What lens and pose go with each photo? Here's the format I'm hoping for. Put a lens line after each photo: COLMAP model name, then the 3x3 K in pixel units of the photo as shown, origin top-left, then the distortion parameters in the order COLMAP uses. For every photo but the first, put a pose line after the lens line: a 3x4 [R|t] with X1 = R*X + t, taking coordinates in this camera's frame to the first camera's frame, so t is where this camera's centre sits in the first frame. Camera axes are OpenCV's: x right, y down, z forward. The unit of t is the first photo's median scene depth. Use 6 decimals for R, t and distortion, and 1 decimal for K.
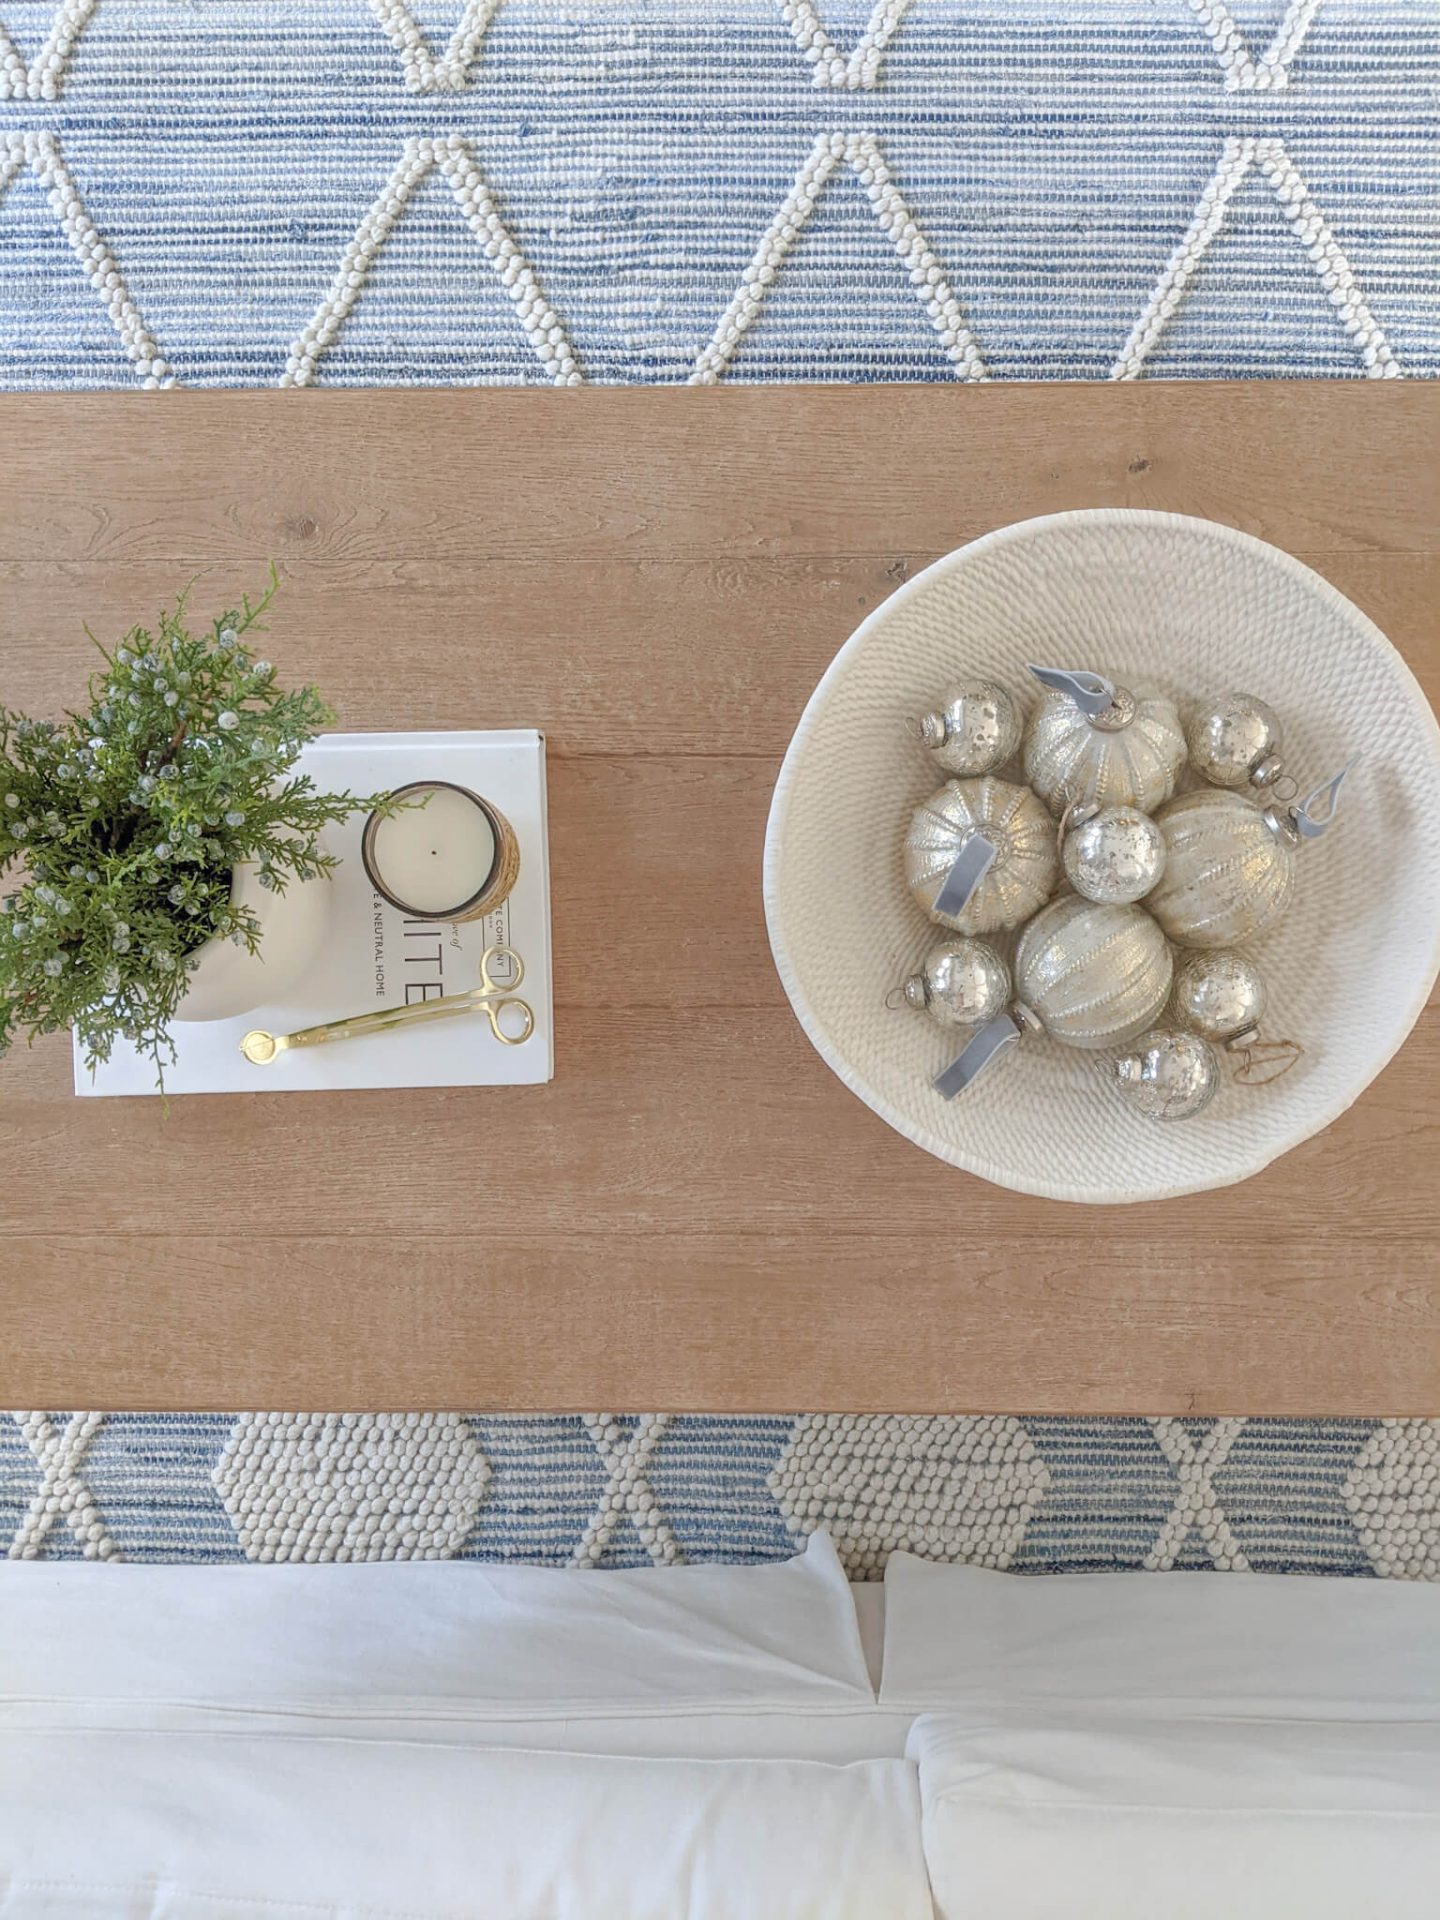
lens RADIAL K [[1468.3, 0, 720.0], [0, 1468.3, 960.0], [0, 0, 1]] dist [-0.009636, -0.009764]
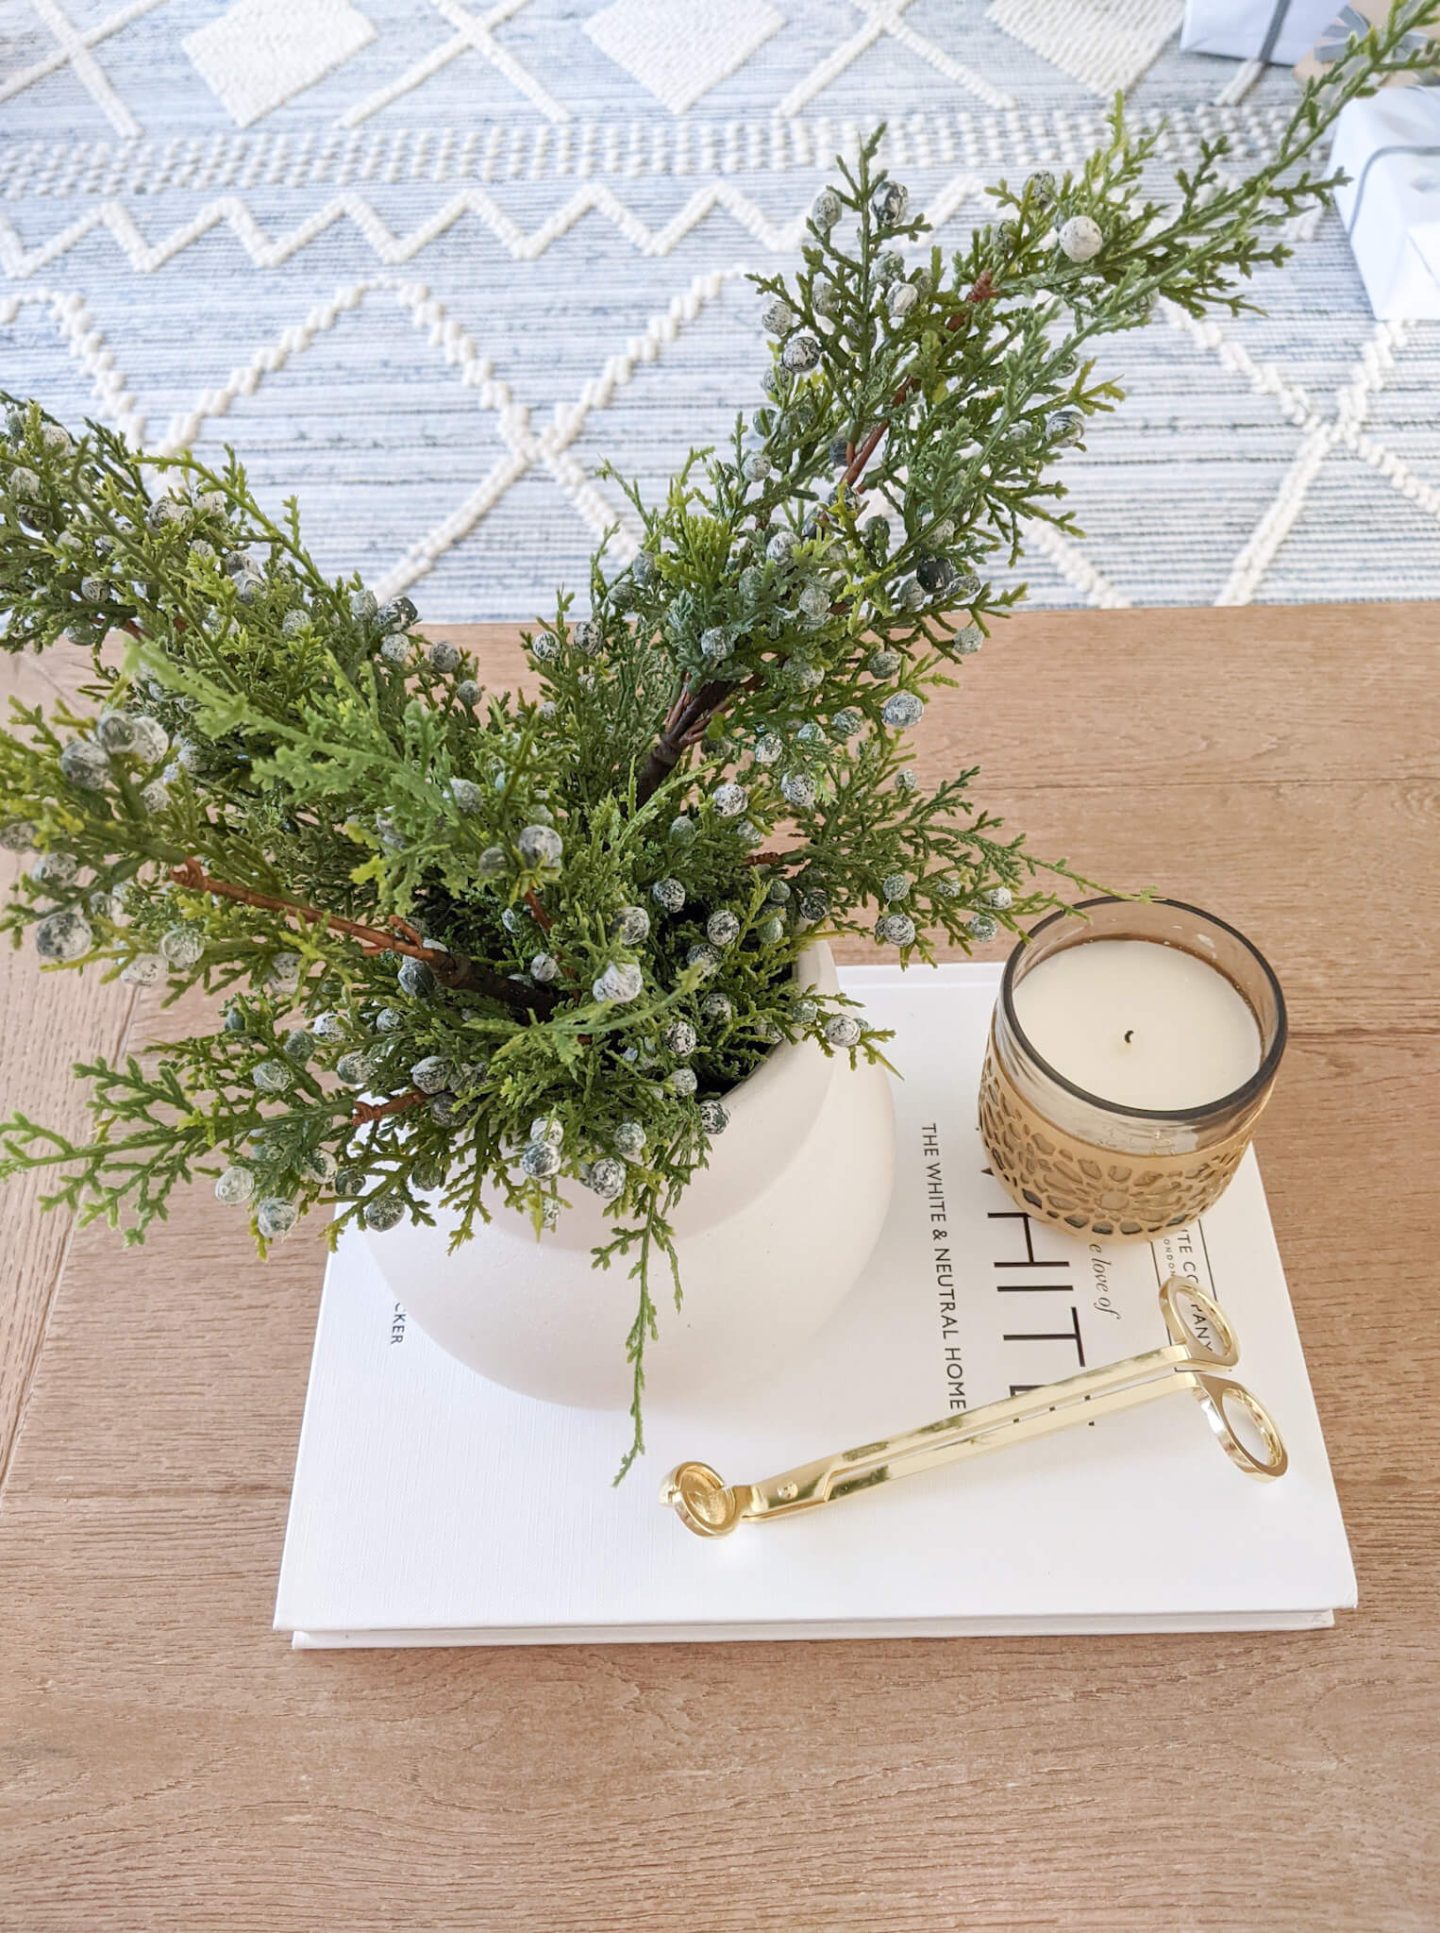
lens RADIAL K [[1478.3, 0, 720.0], [0, 1478.3, 966.5], [0, 0, 1]] dist [-0.009636, -0.009764]
pose [[0.999871, 0.000910, -0.016040, -0.291566], [-0.010463, 0.794505, -0.607168, 0.193555], [0.012191, 0.607257, 0.794412, 0.521171]]
